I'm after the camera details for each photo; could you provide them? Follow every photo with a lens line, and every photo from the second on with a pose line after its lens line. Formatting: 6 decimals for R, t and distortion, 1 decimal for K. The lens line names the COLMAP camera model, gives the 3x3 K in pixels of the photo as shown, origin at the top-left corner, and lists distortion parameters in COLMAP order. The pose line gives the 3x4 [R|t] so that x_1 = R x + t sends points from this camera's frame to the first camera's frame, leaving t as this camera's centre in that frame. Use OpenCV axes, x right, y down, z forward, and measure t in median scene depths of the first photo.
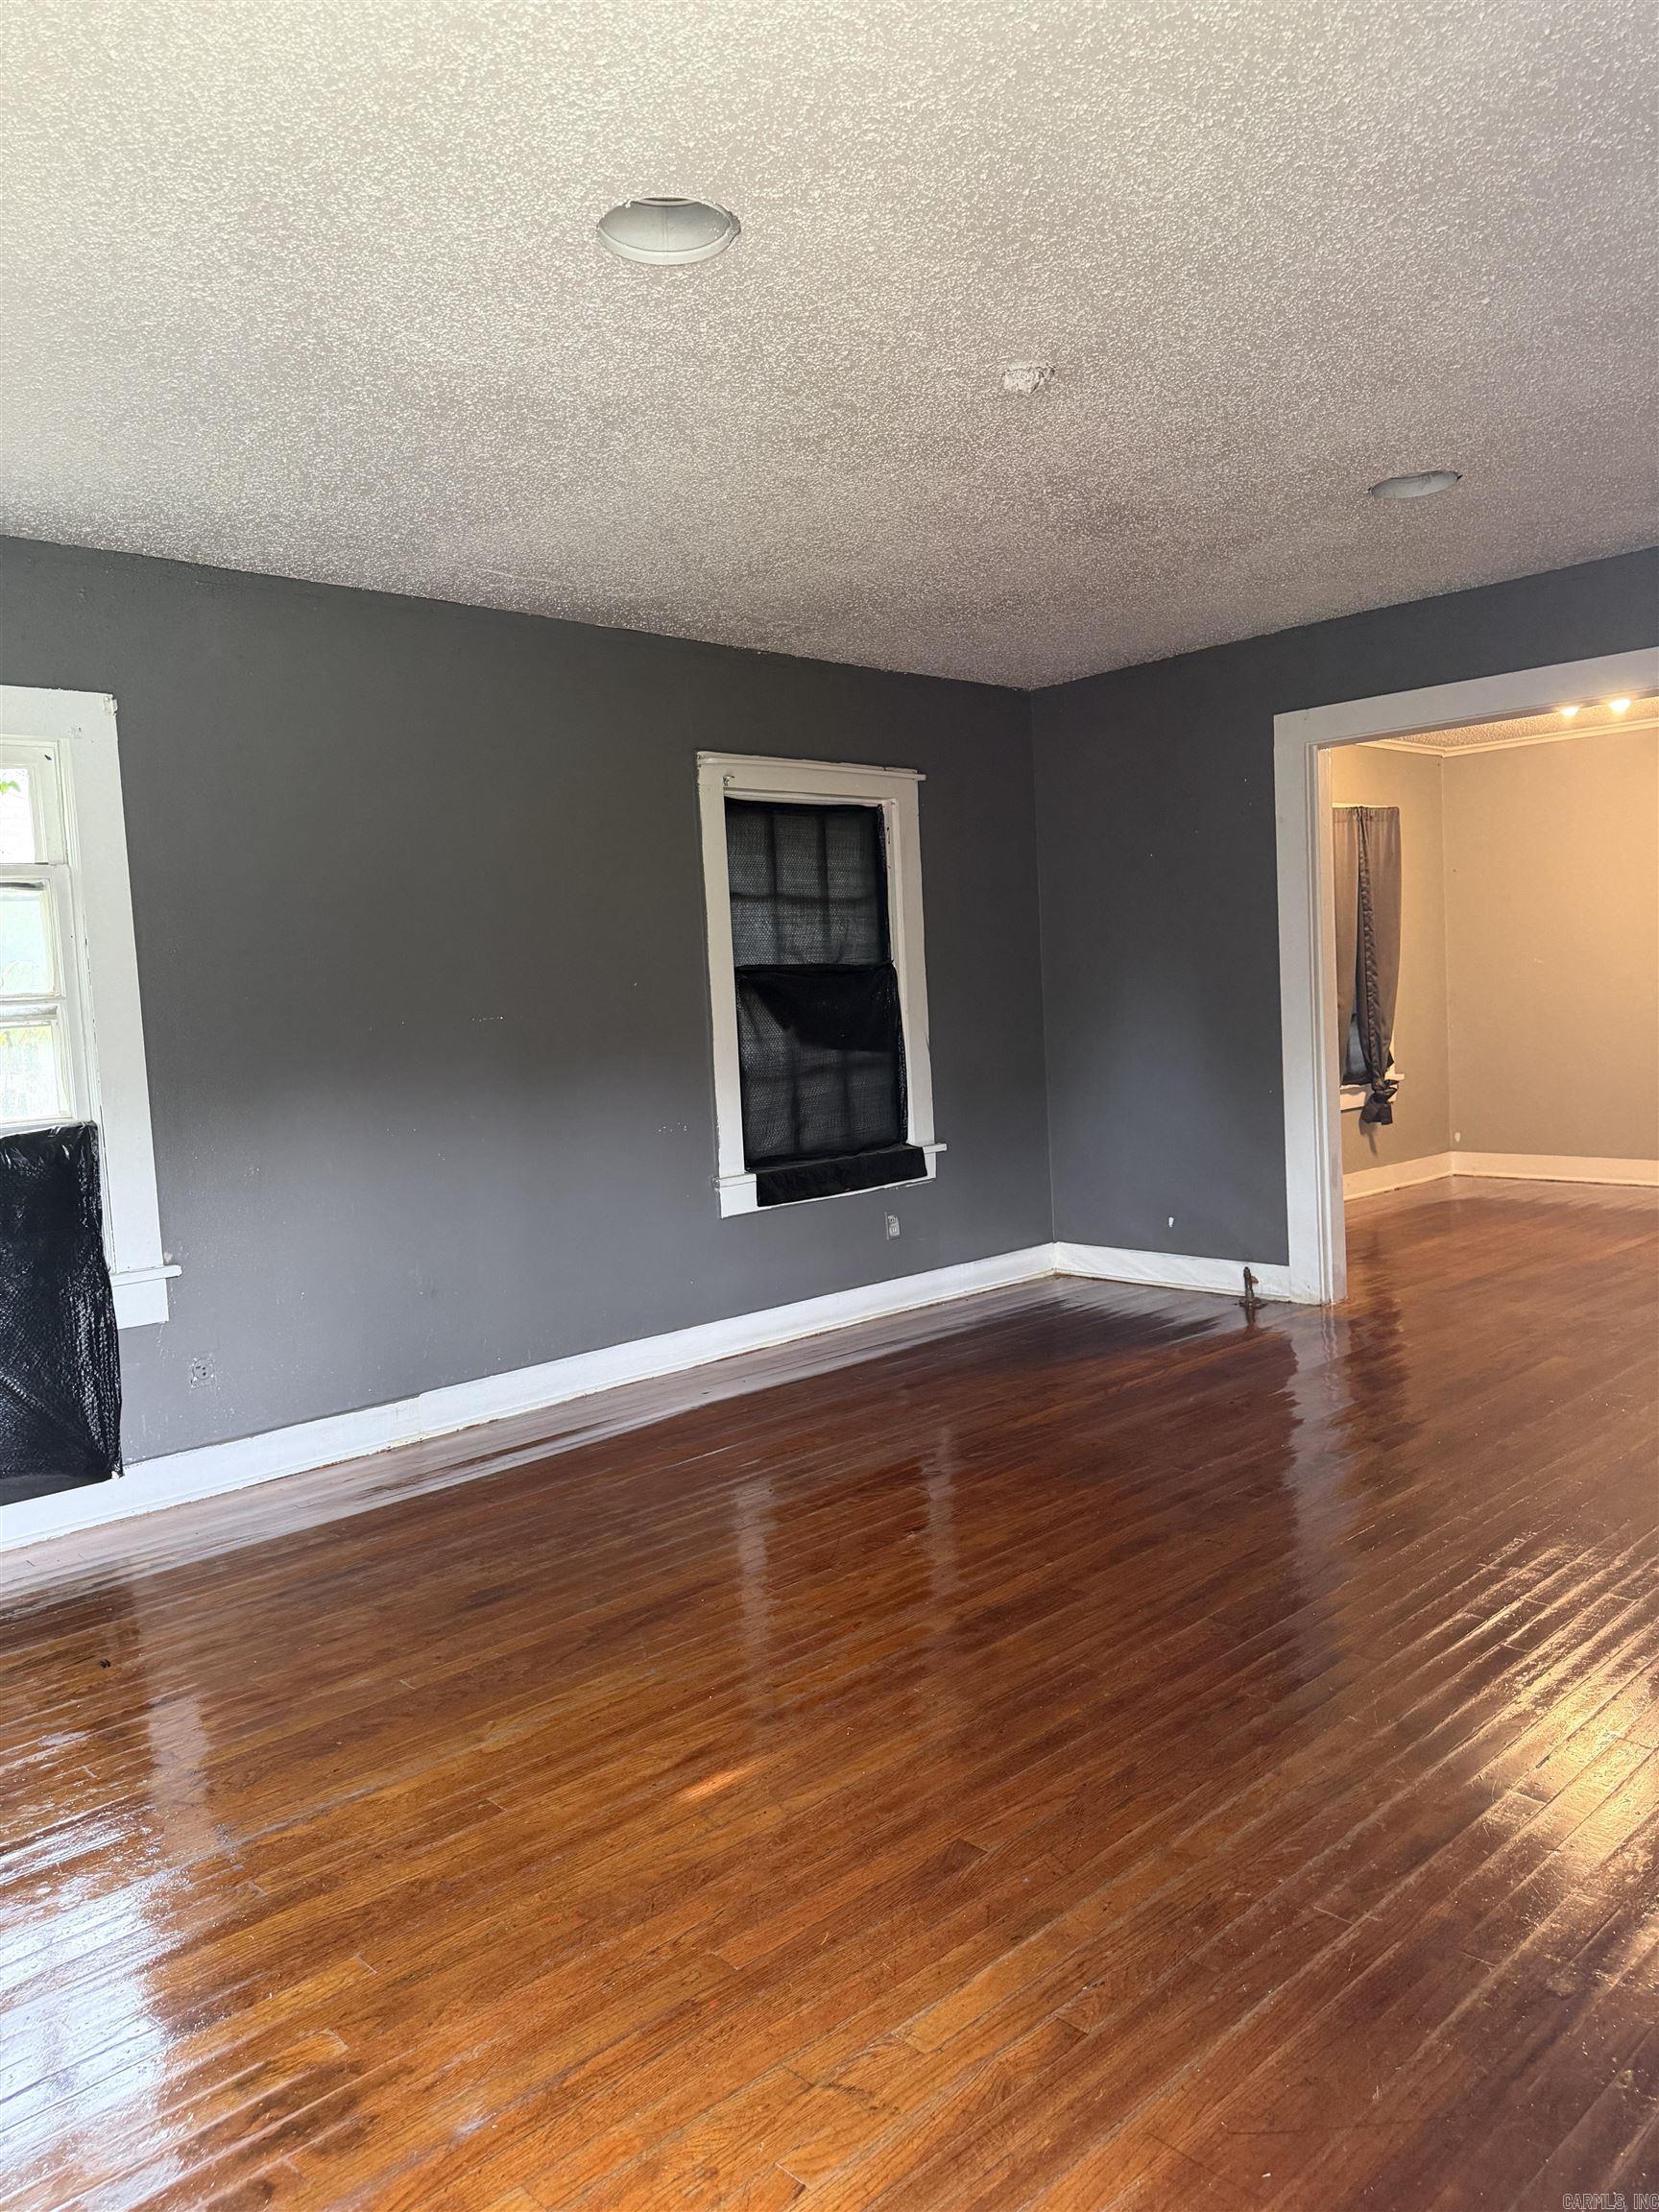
lens RADIAL K [[1565.2, 0, 820.6], [0, 1565.2, 1116.5], [0, 0, 1]] dist [0.038844, -0.028834]
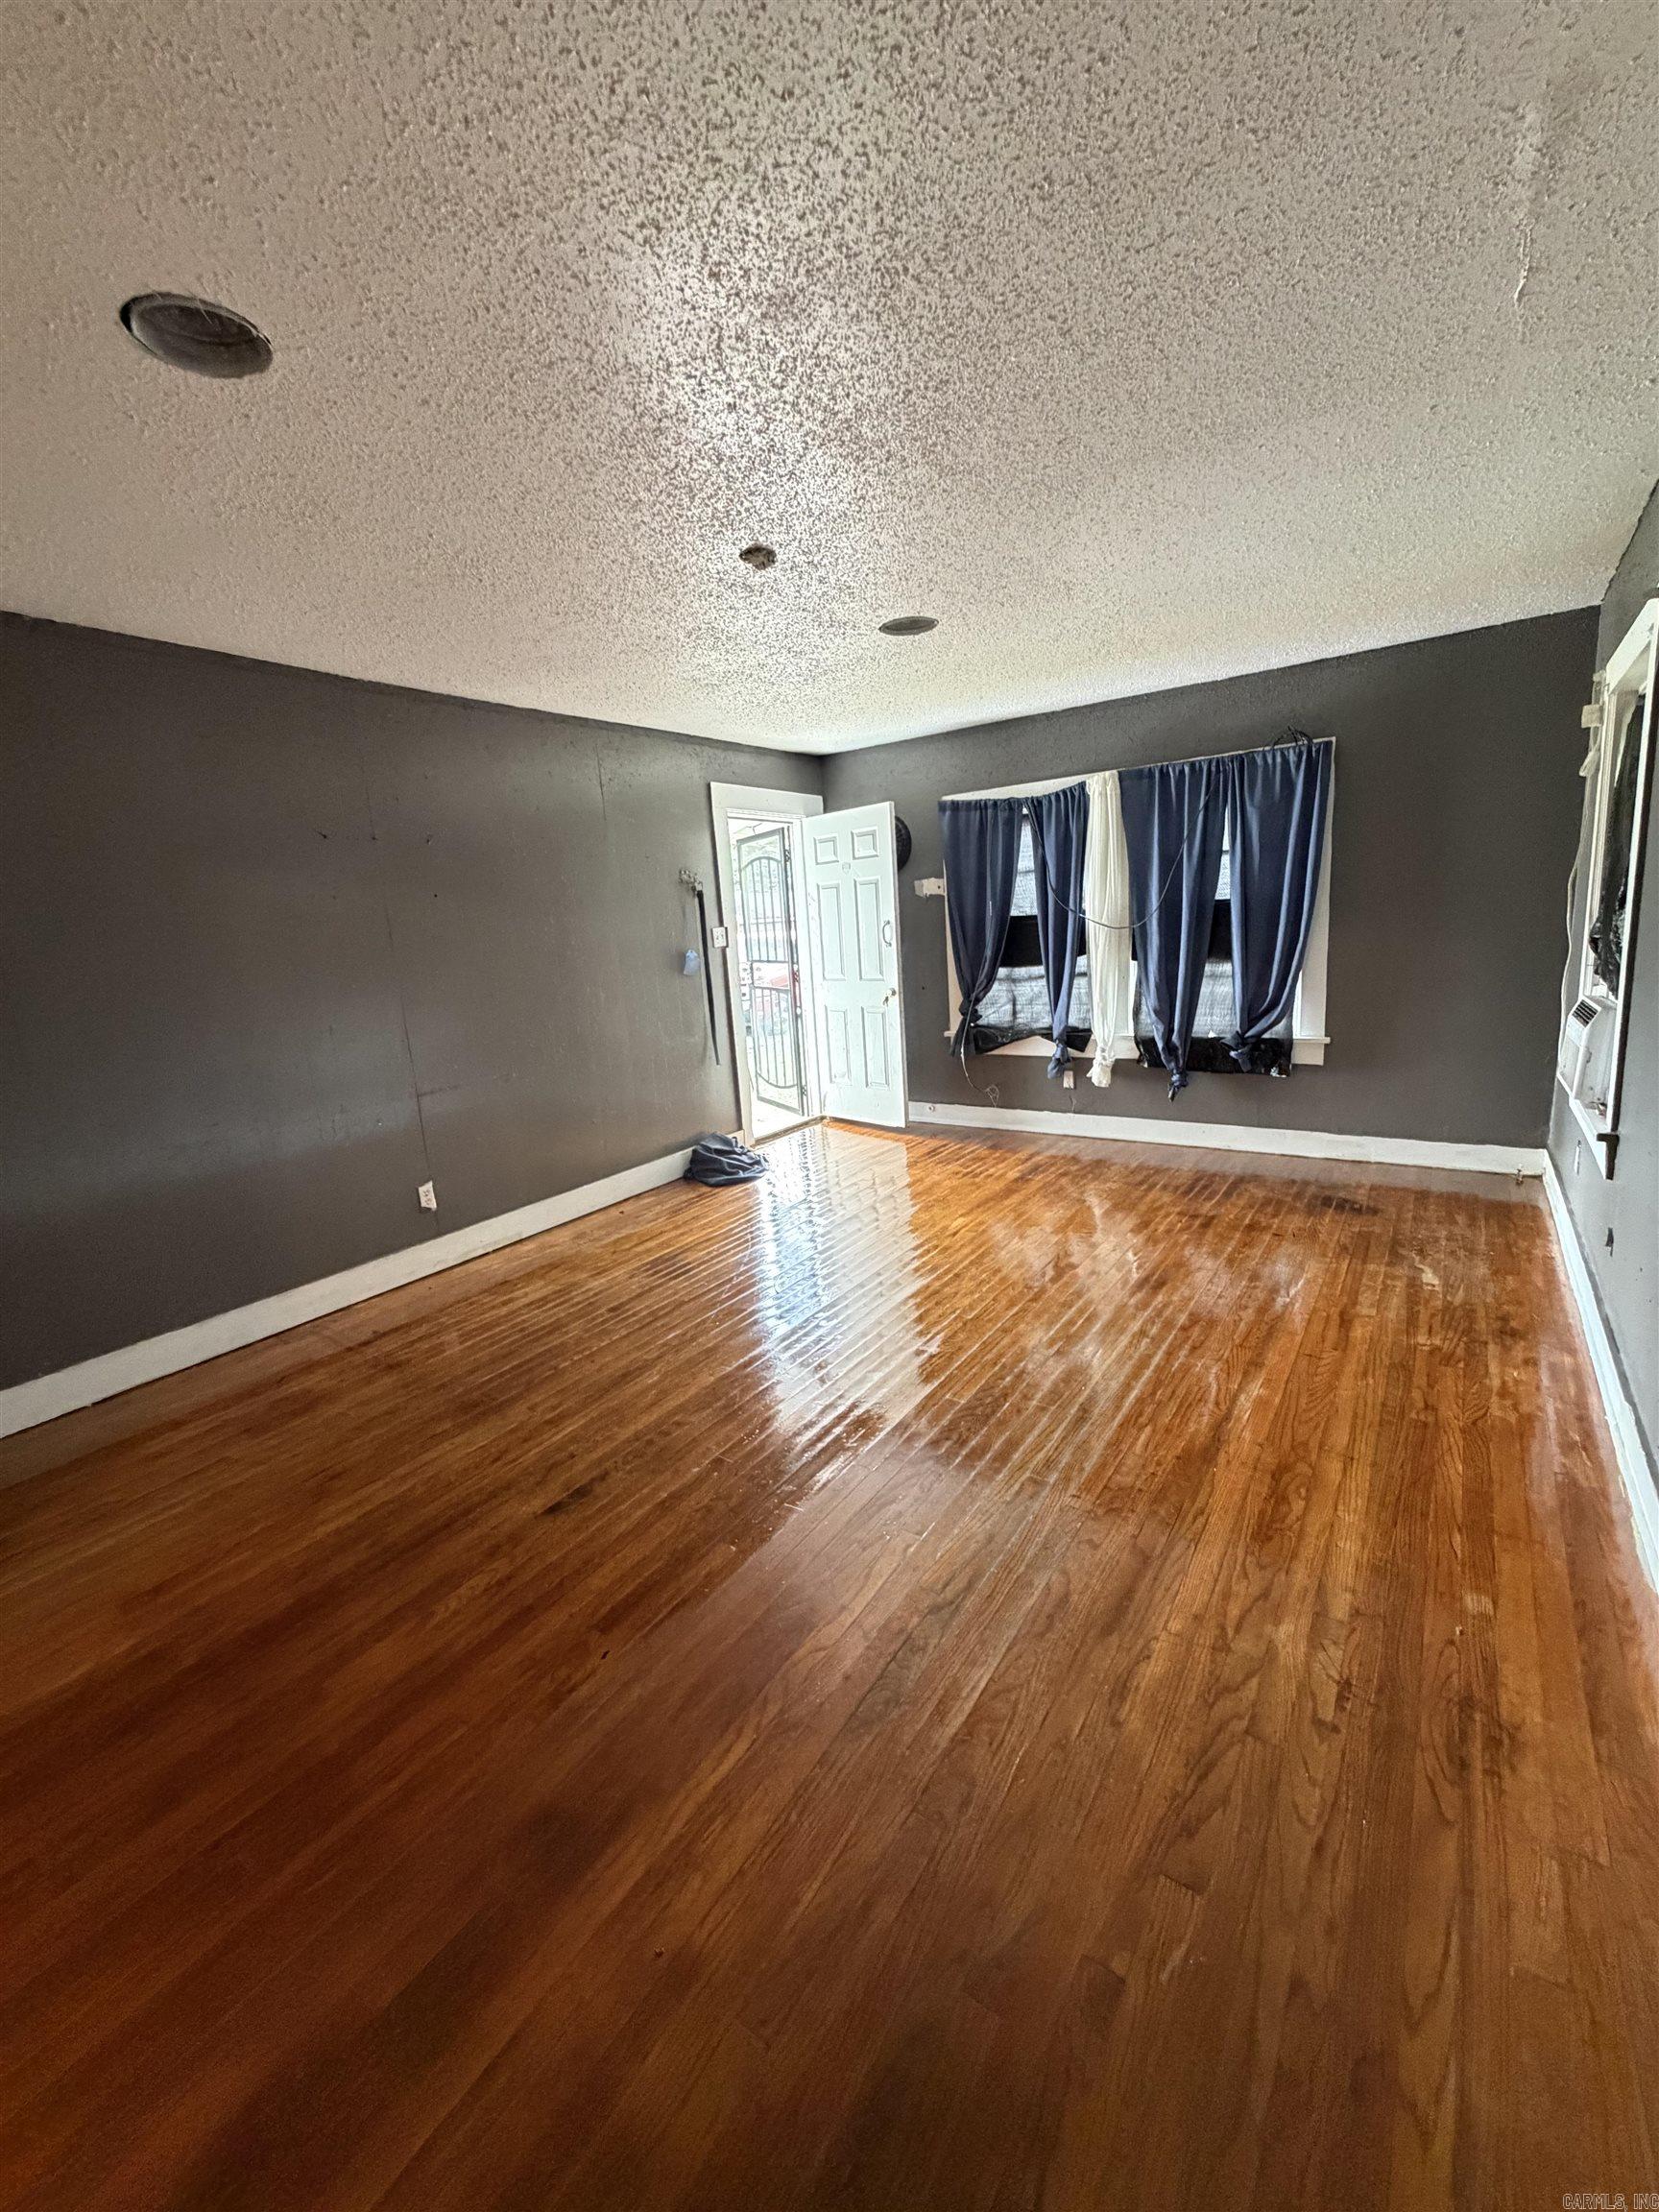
lens RADIAL K [[886.0, 0, 834.5], [0, 886.0, 1091.3], [0, 0, 1]] dist [0.004319, 0.000111]
pose [[-0.974144, 0.140616, -0.176832, 0.154149], [0.089358, 0.958682, 0.270081, -0.107449], [0.207504, 0.247296, -0.946460, 1.047833]]
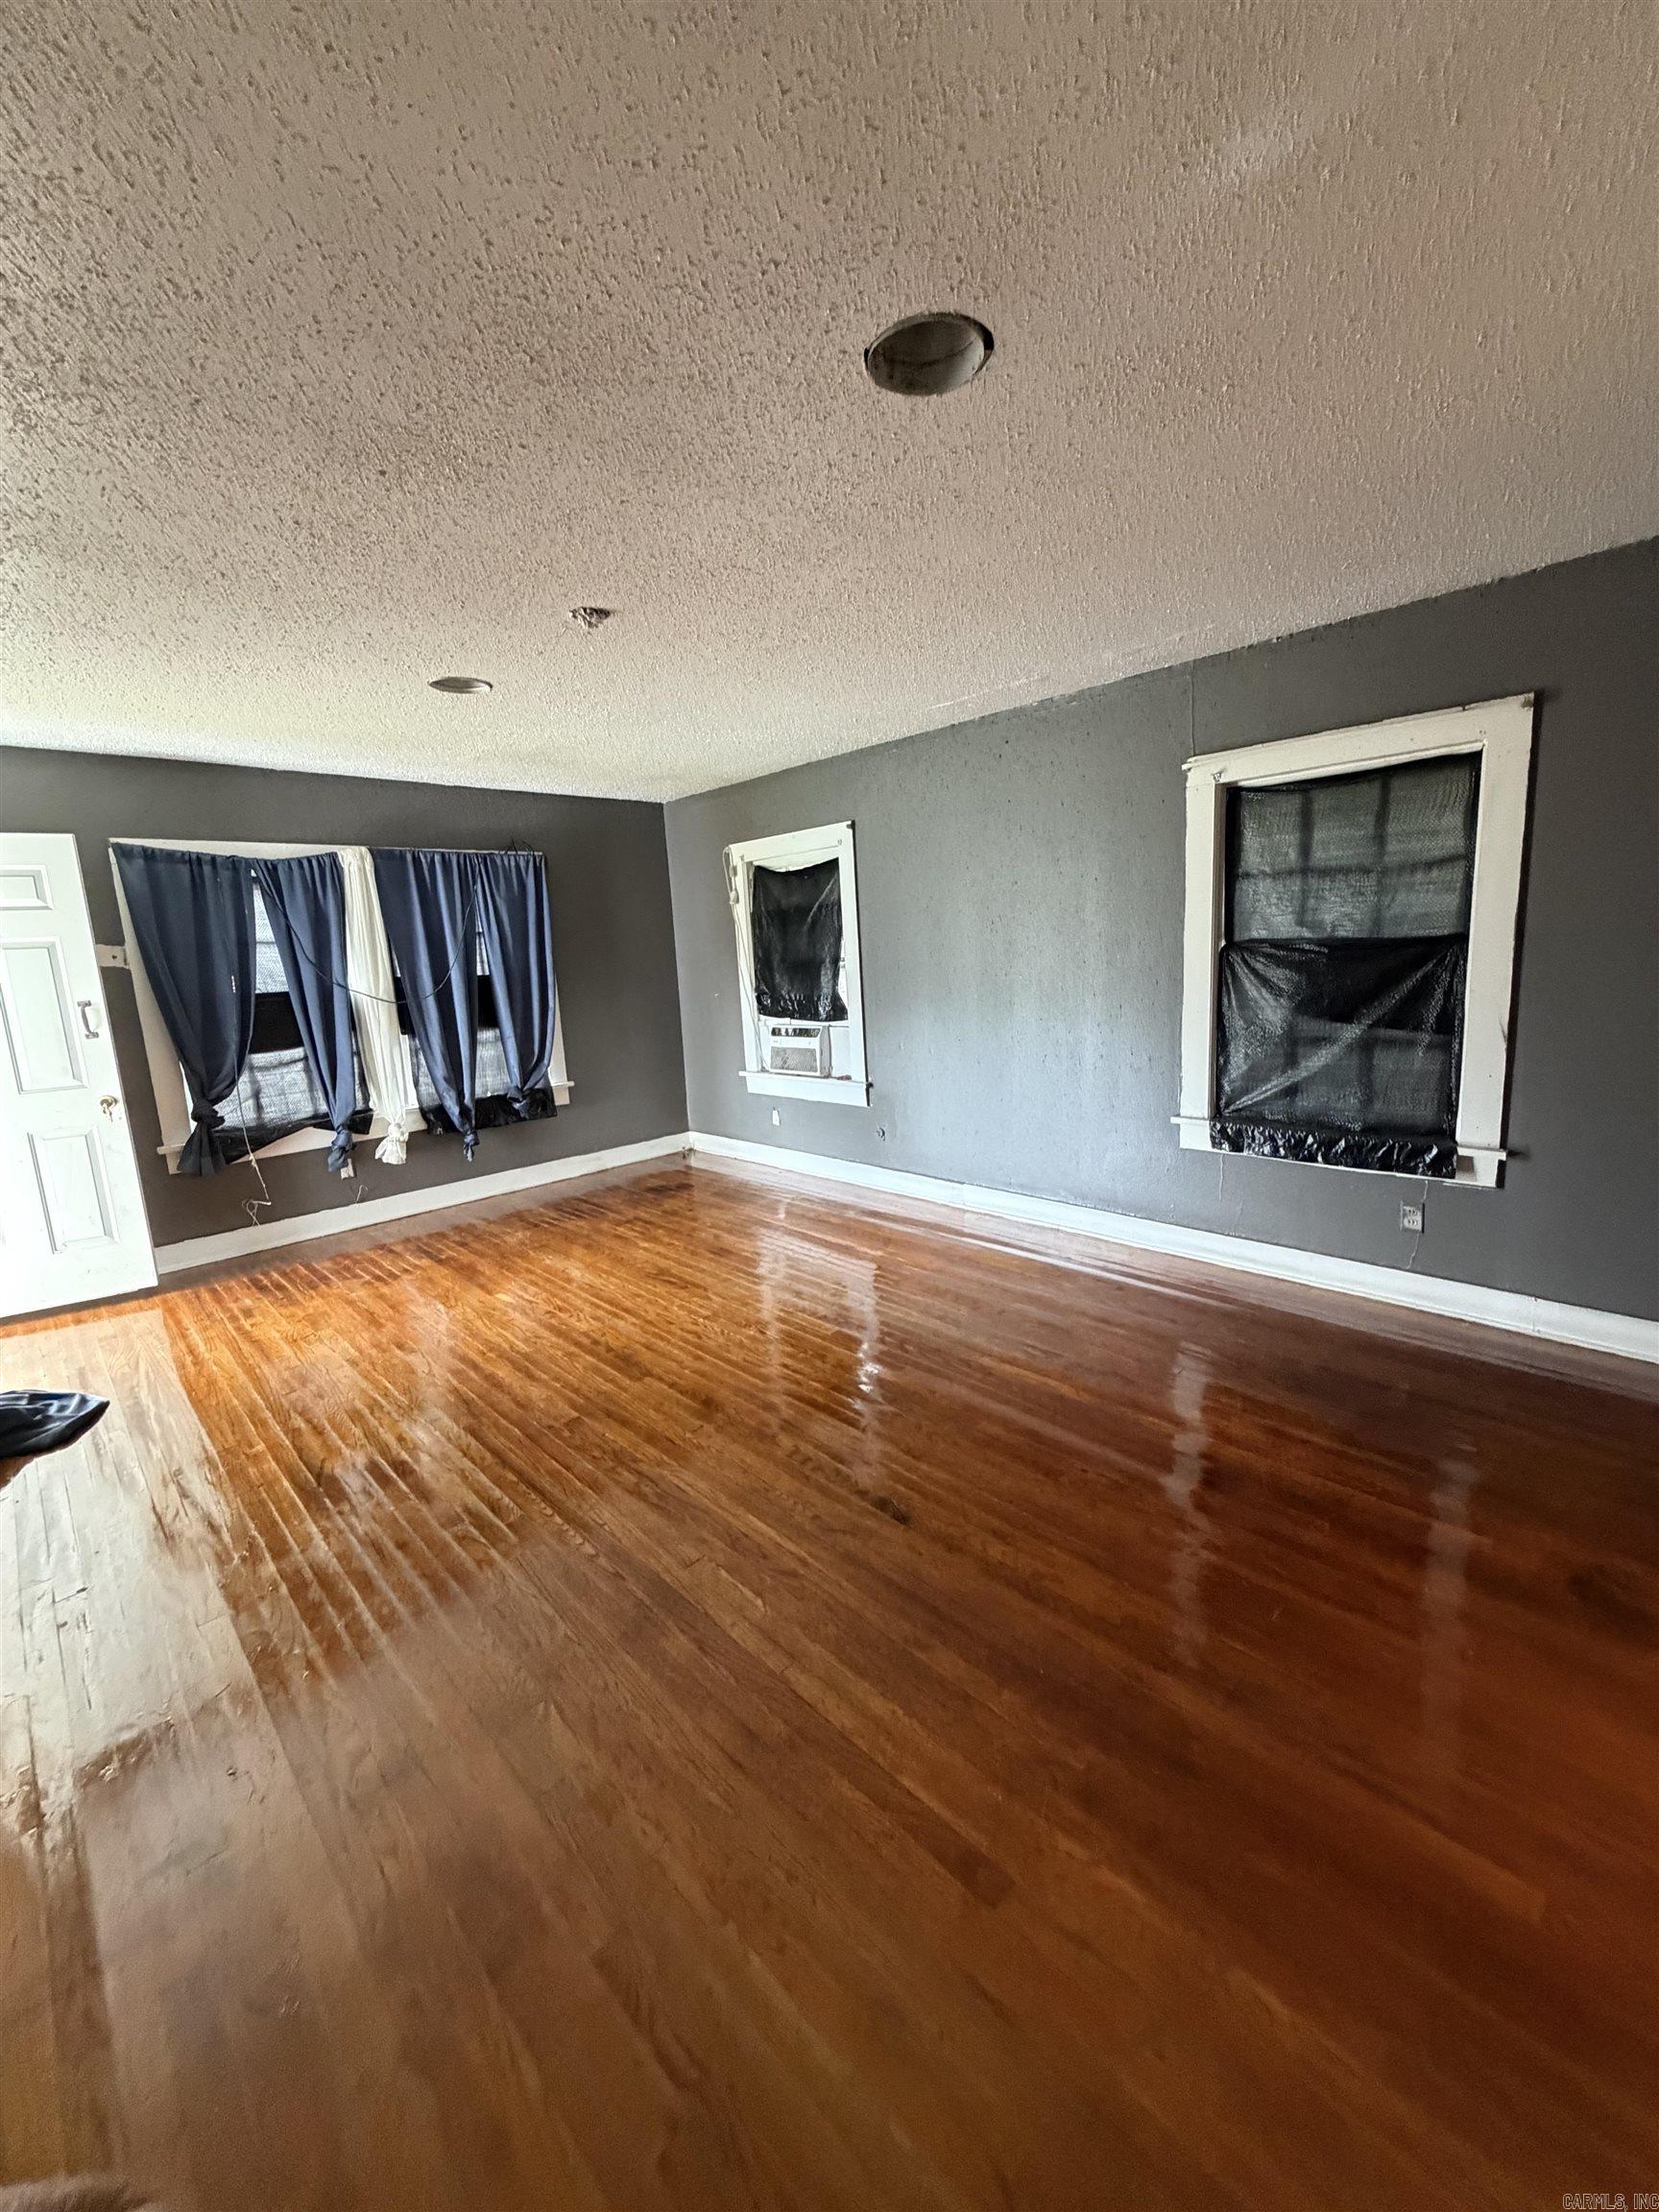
lens RADIAL K [[886.0, 0, 823.9], [0, 886.0, 1102.0], [0, 0, 1]] dist [0.004319, 0.000111]
pose [[0.006203, 0.221459, -0.975150, 0.572873], [-0.028138, 0.974821, 0.221206, -0.110912], [0.999585, 0.026067, 0.012278, 0.662782]]
